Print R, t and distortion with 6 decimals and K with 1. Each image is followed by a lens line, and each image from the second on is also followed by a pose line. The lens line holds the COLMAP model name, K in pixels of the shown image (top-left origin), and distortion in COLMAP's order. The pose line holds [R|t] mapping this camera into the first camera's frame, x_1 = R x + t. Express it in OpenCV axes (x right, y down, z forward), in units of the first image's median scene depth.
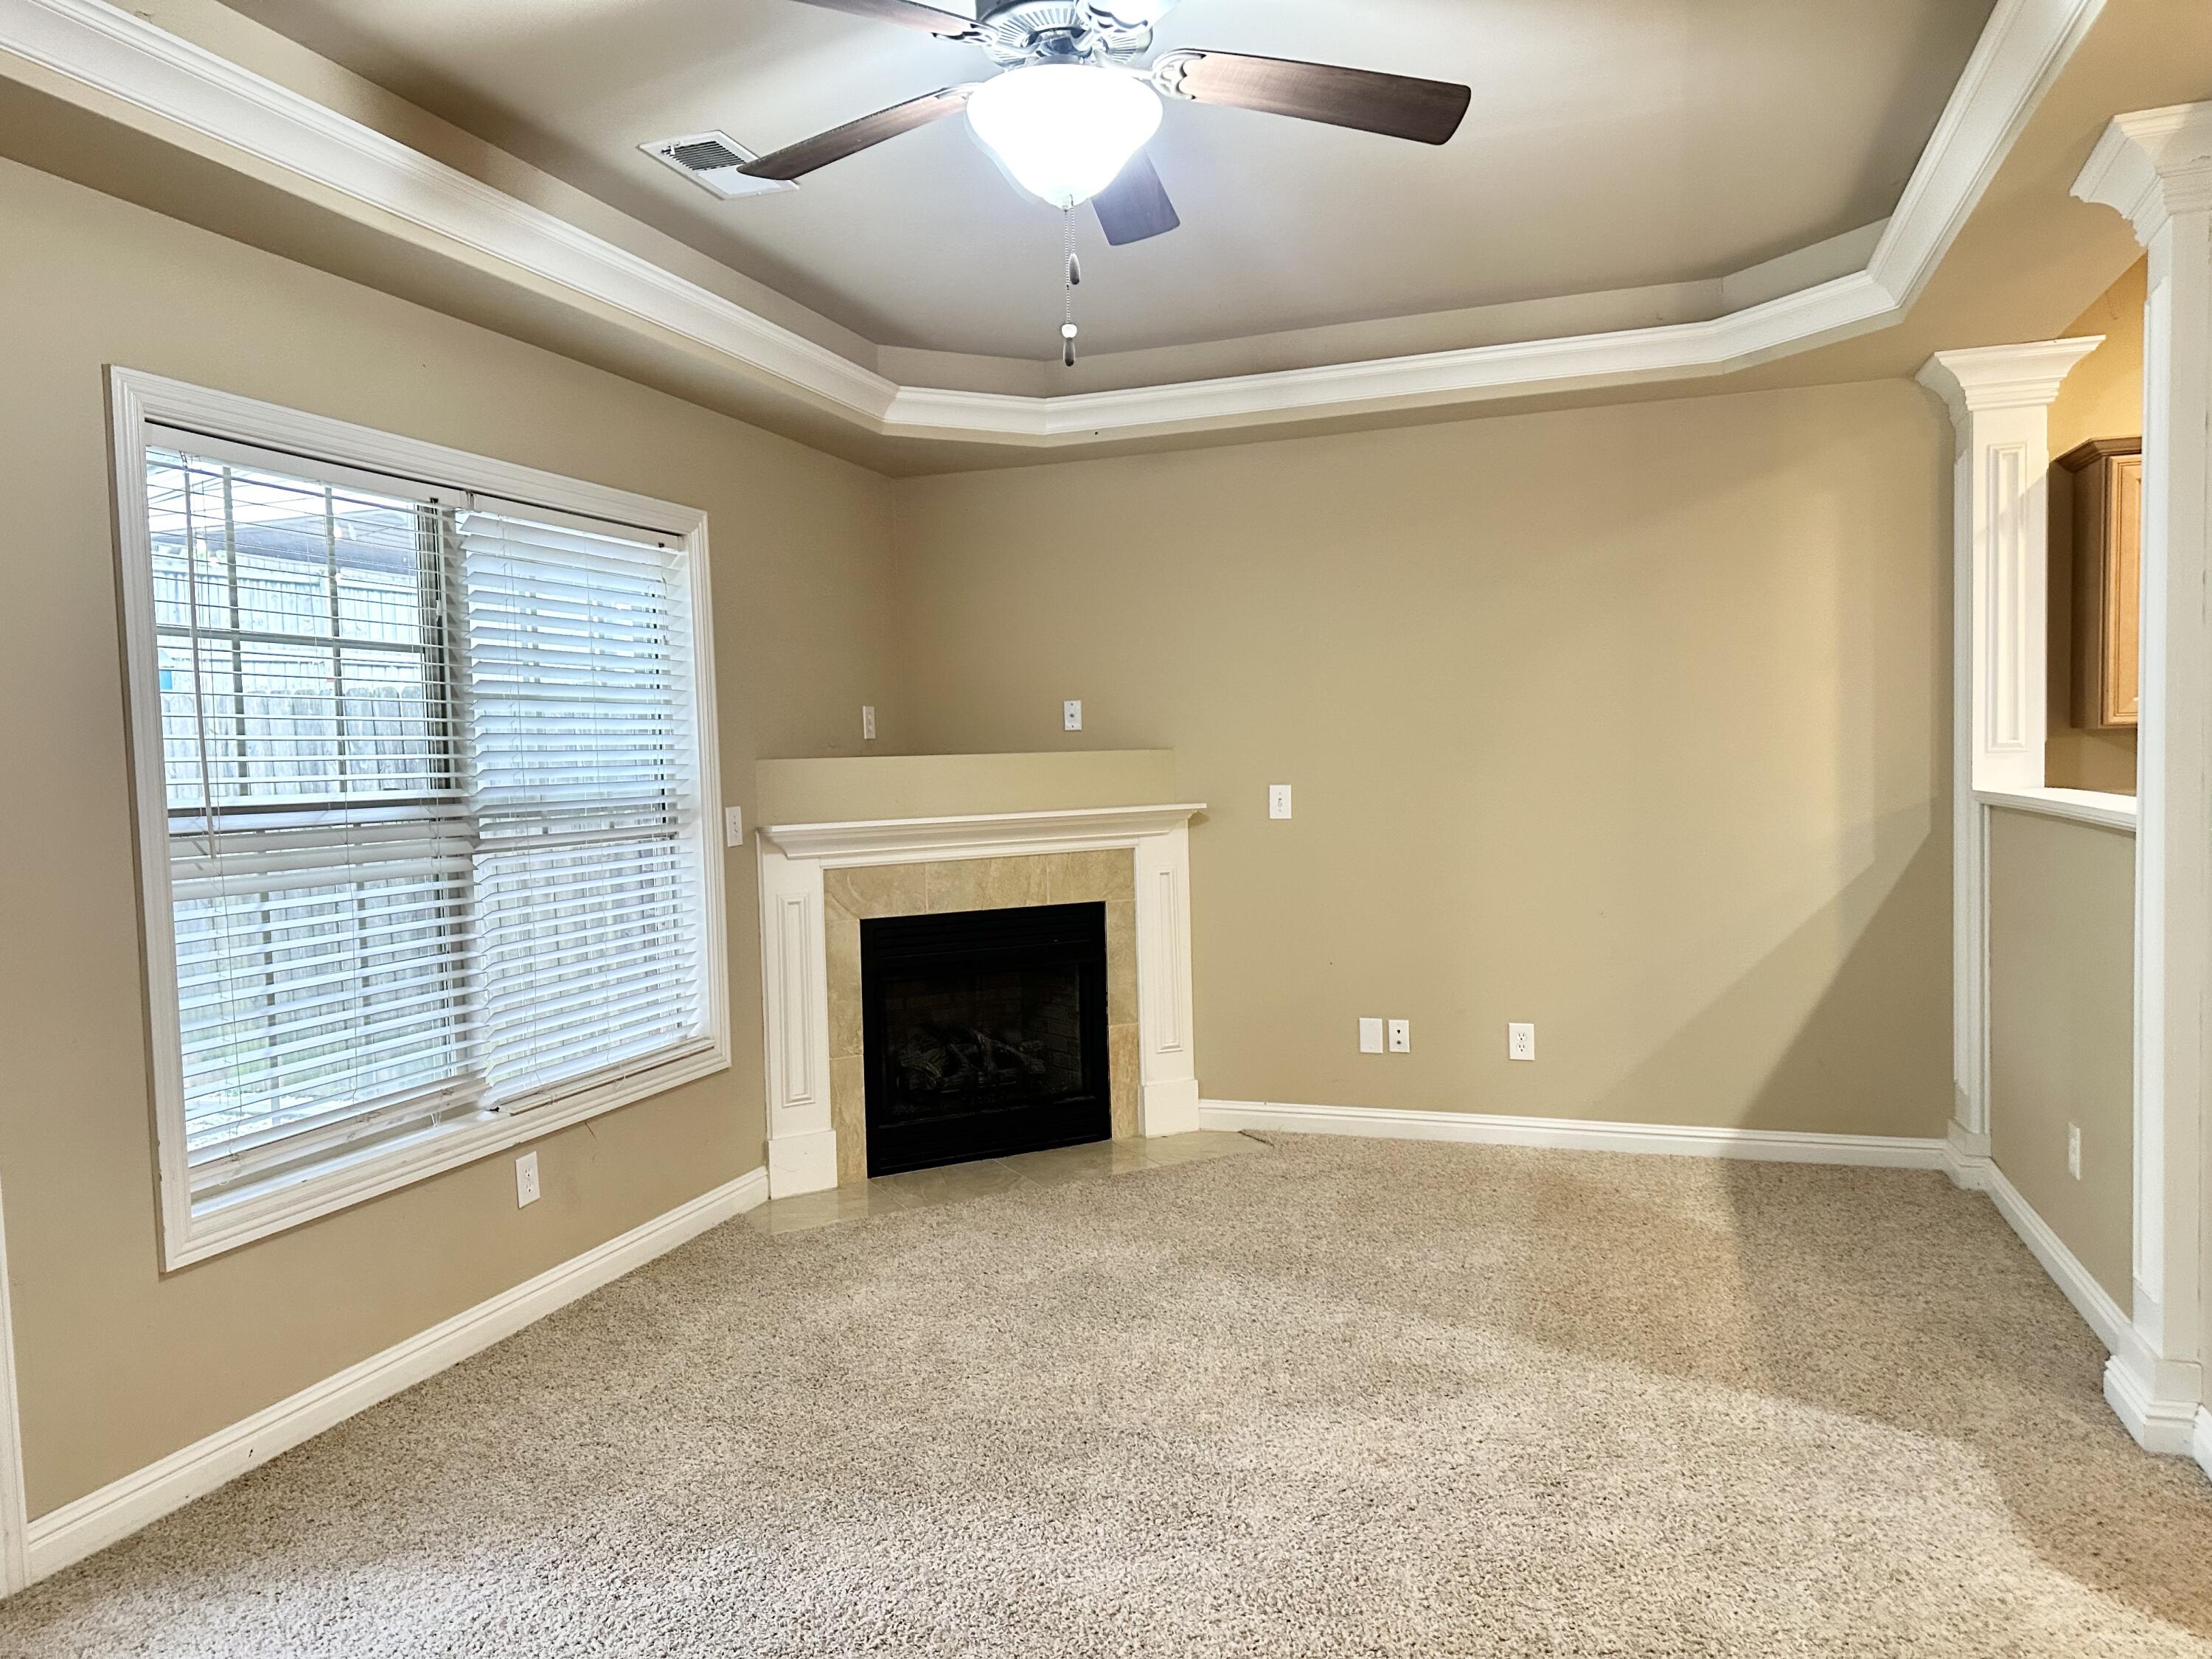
lens RADIAL K [[1555.3, 0, 1104.4], [0, 1555.3, 839.8], [0, 0, 1]] dist [0.083790, -0.085165]
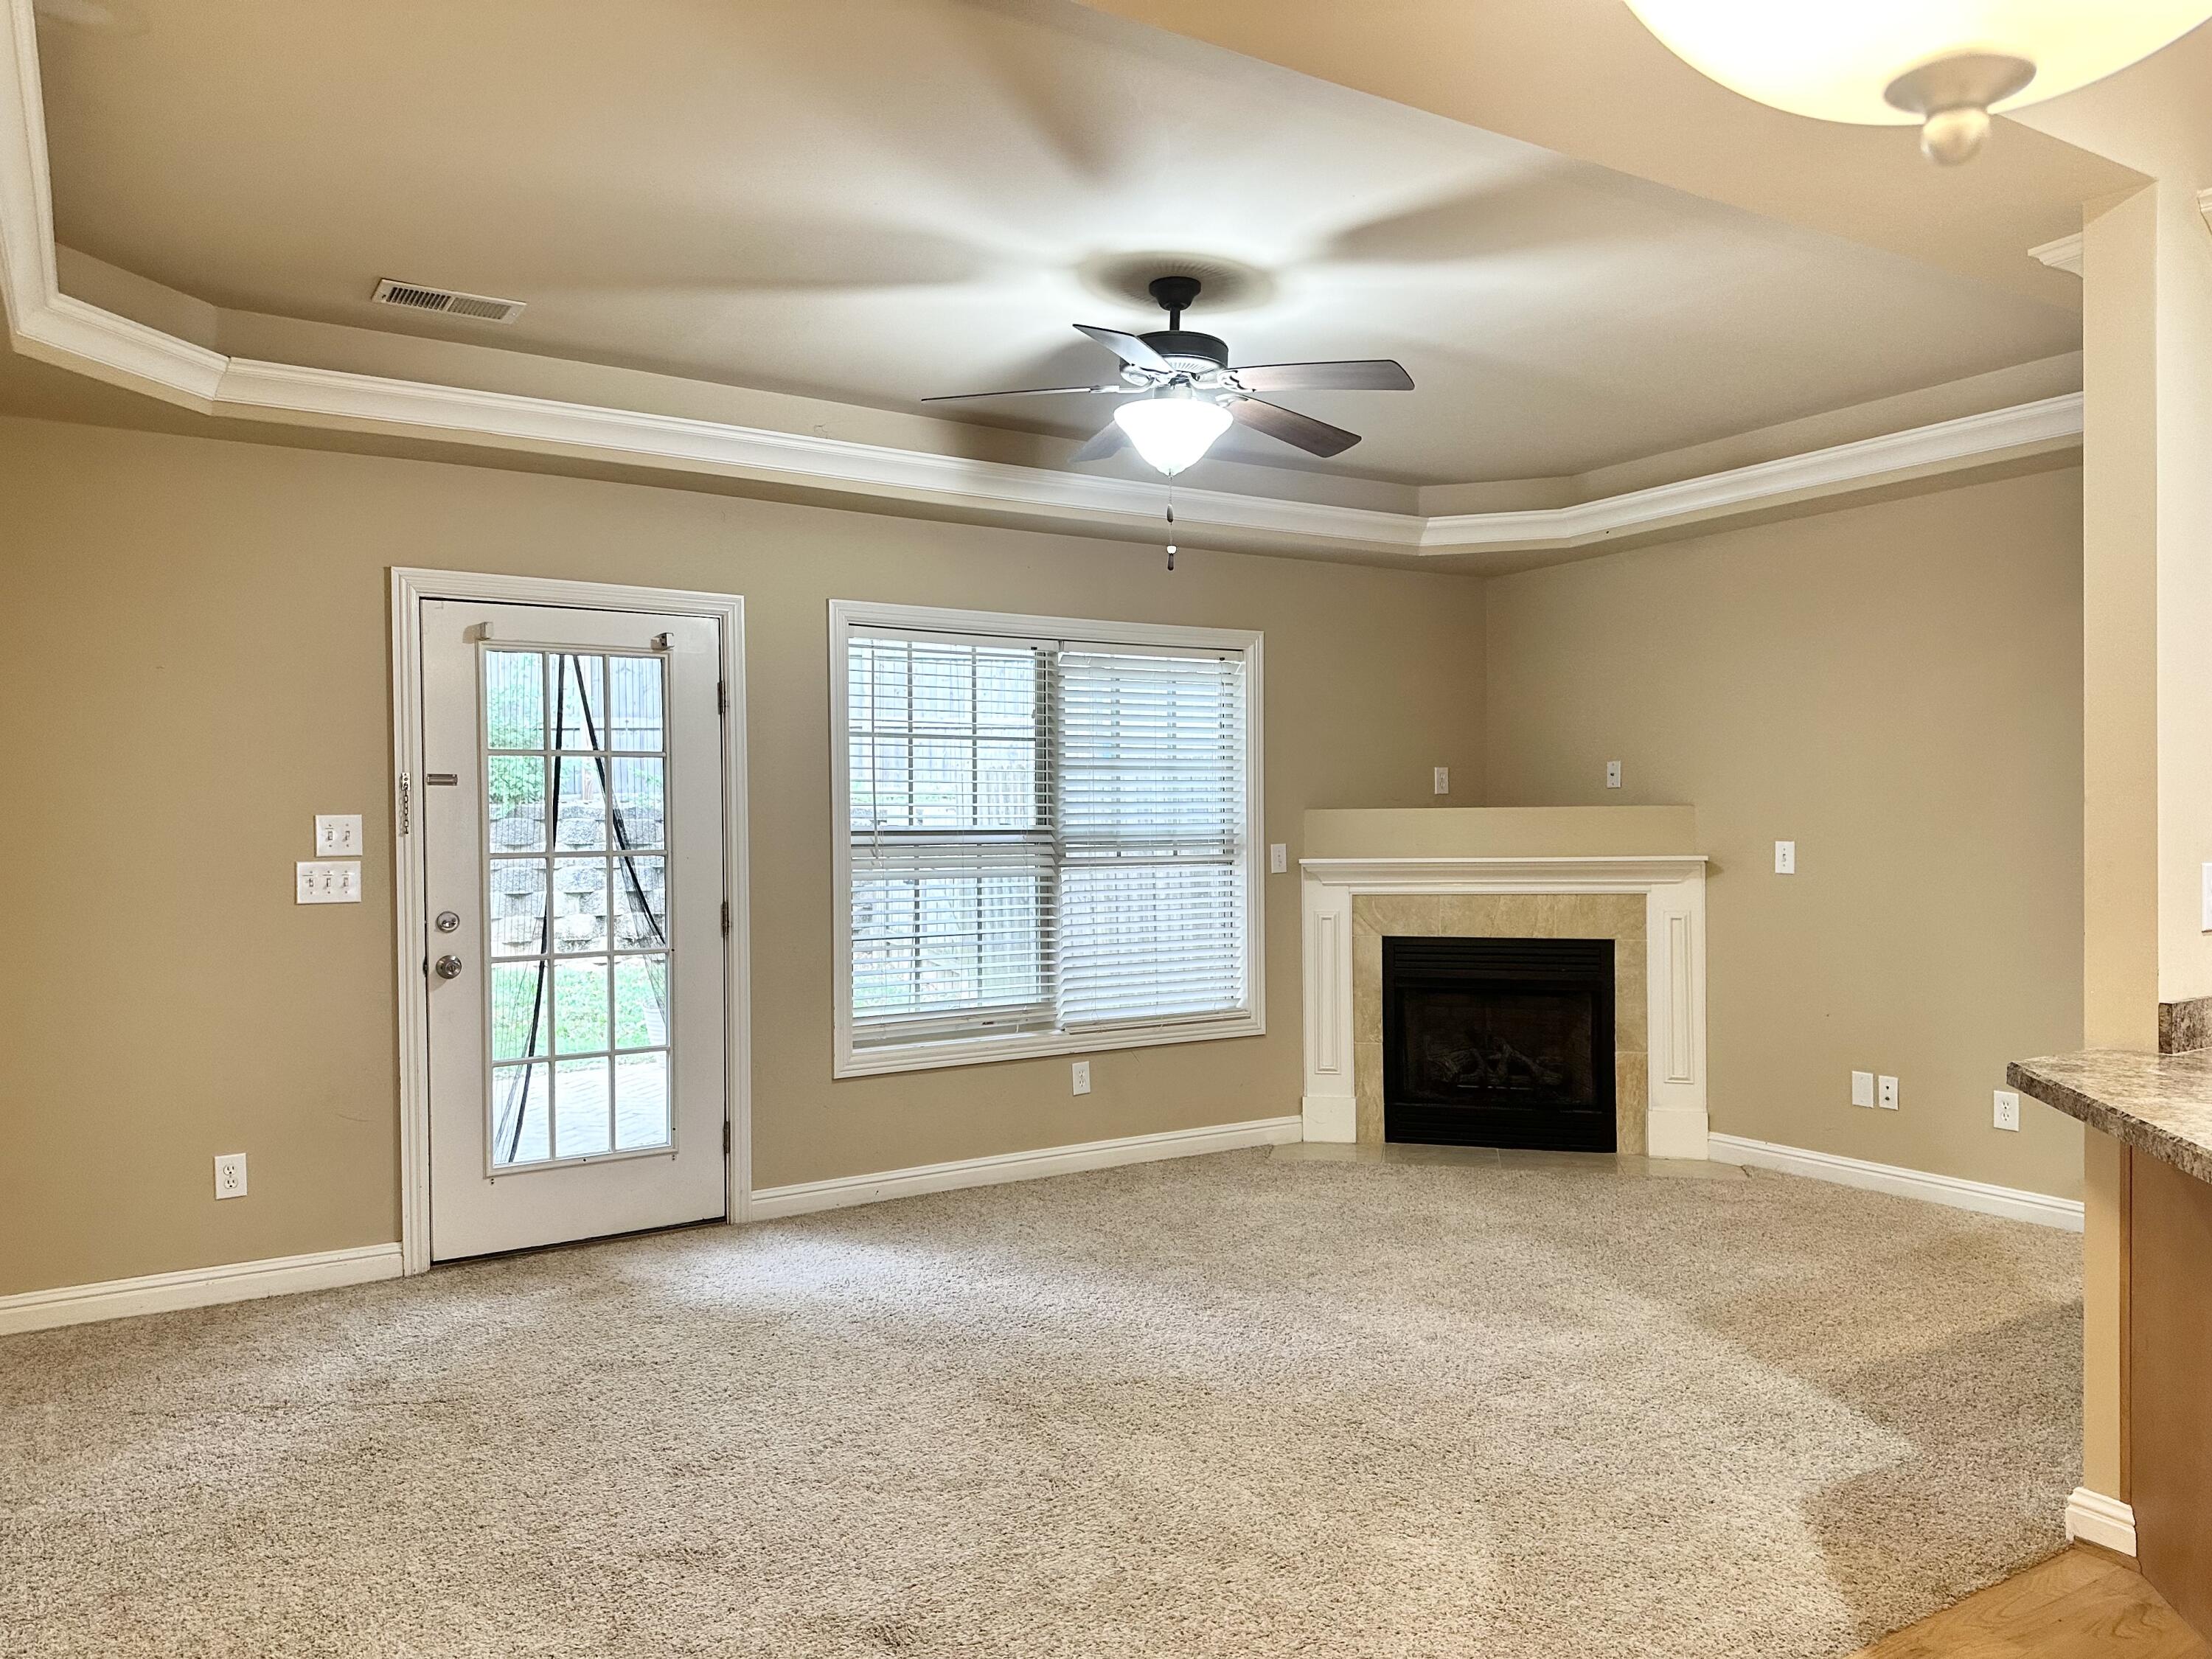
lens RADIAL K [[1555.3, 0, 1077.0], [0, 1555.3, 827.9], [0, 0, 1]] dist [0.083790, -0.085165]
pose [[0.765660, 0.025408, -0.642743, 0.532375], [-0.049729, 0.998567, -0.019765, 0.000740], [0.641320, 0.047097, 0.765827, -0.162104]]
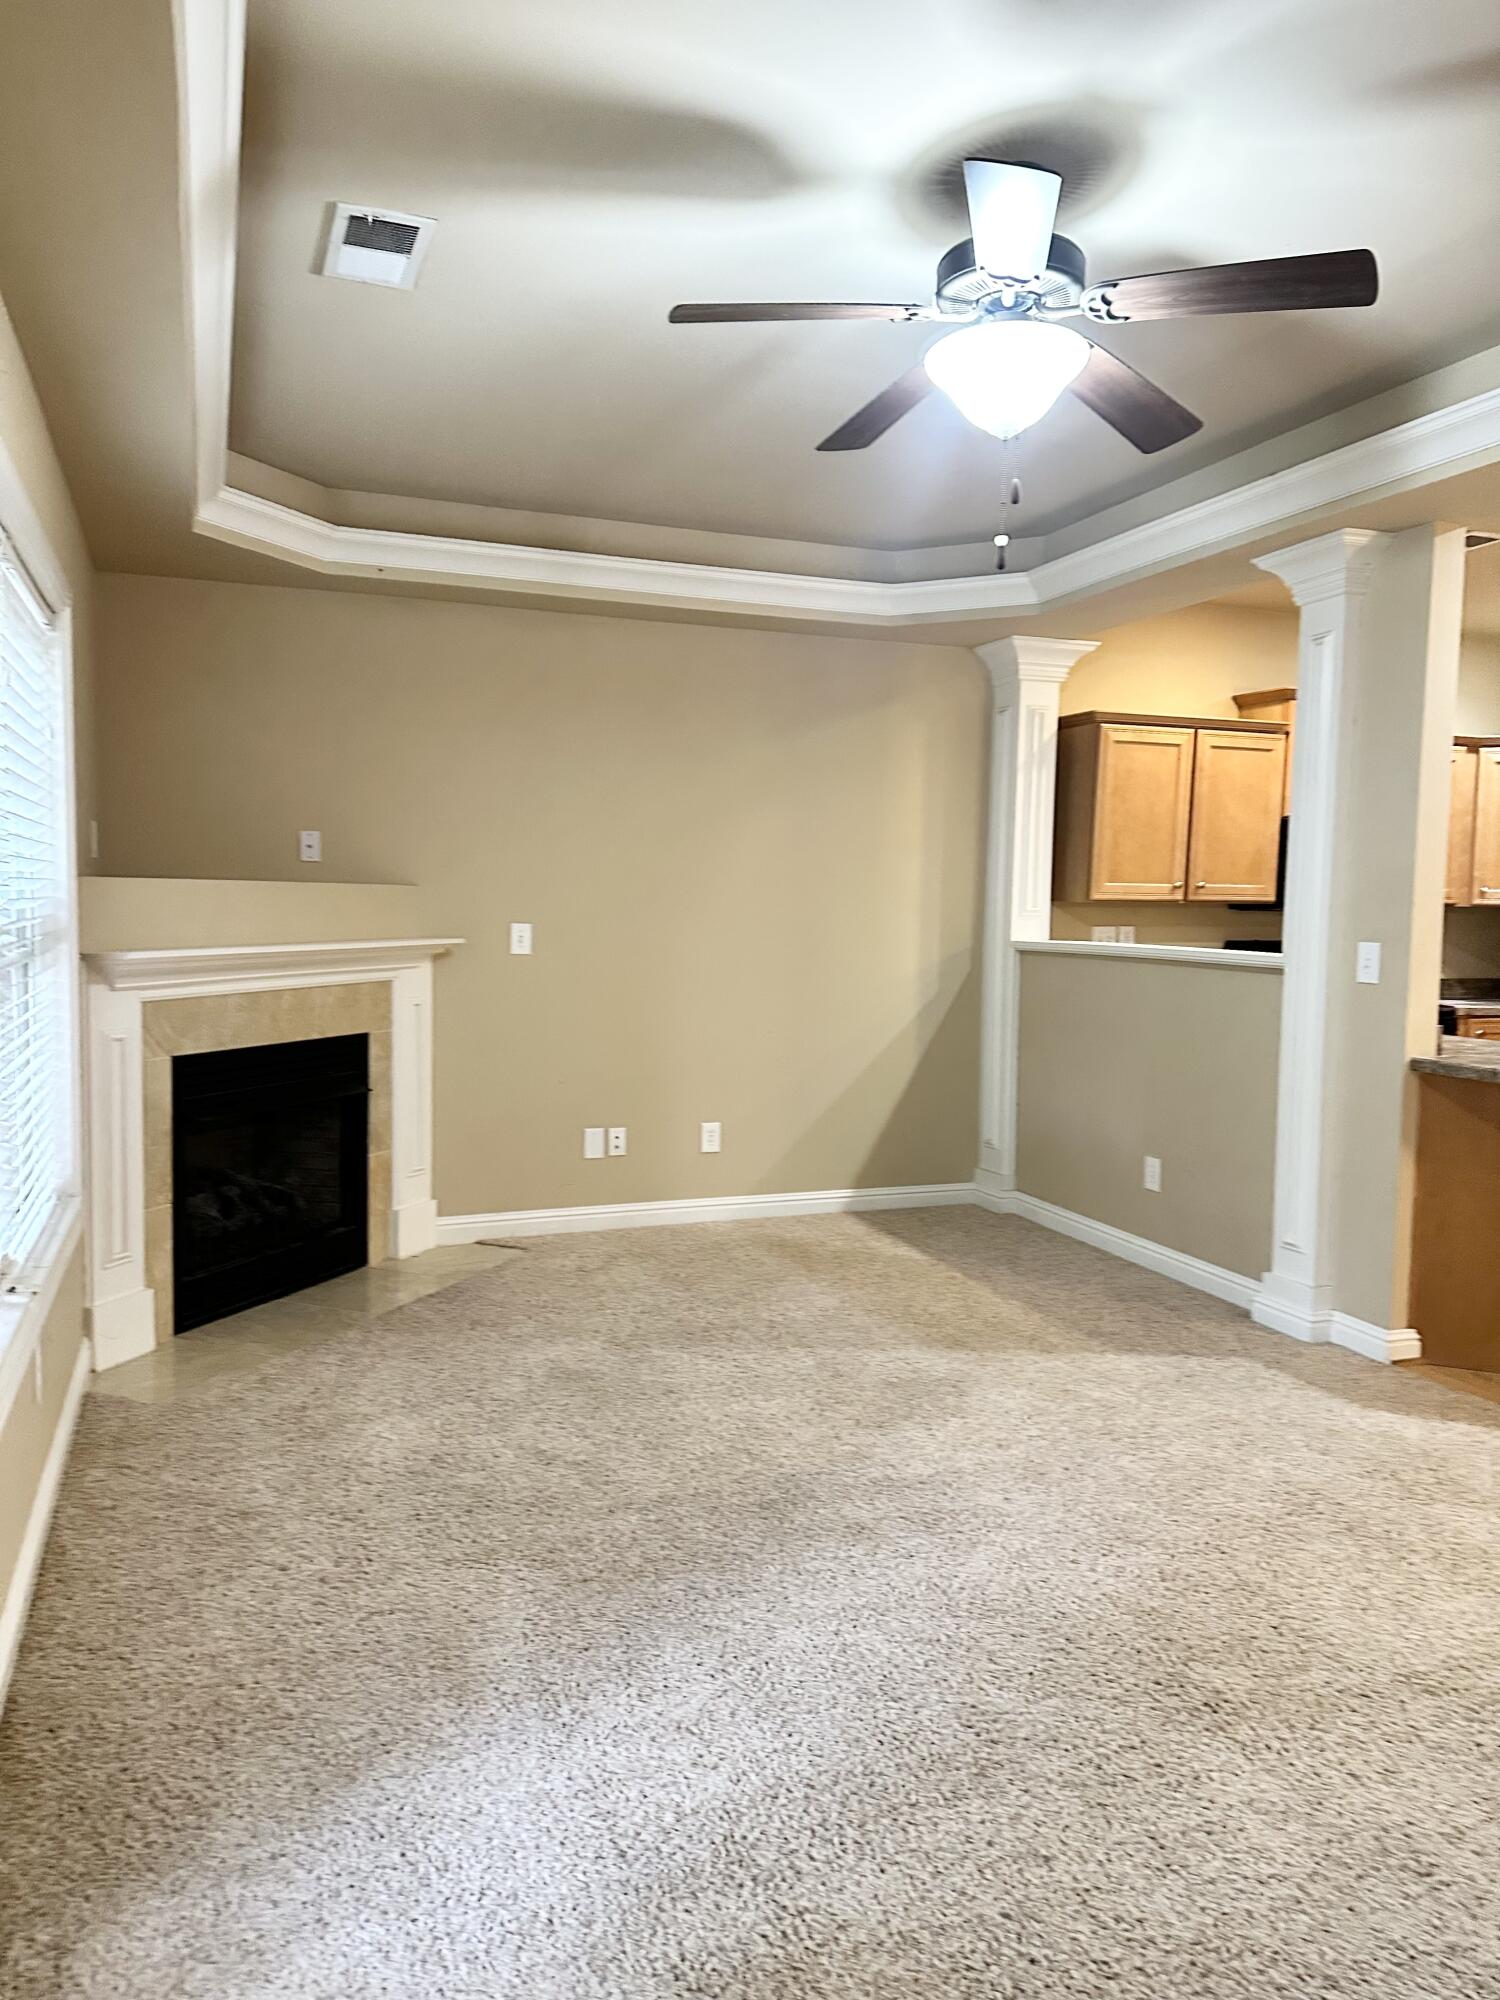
lens RADIAL K [[1406.2, 0, 747.9], [0, 1406.2, 1001.9], [0, 0, 1]] dist [0.083790, -0.085165]
pose [[0.770449, -0.007502, 0.637457, -0.488089], [-0.000721, 0.999920, 0.012639, 0.009493], [-0.637501, -0.010197, 0.770382, 0.156751]]
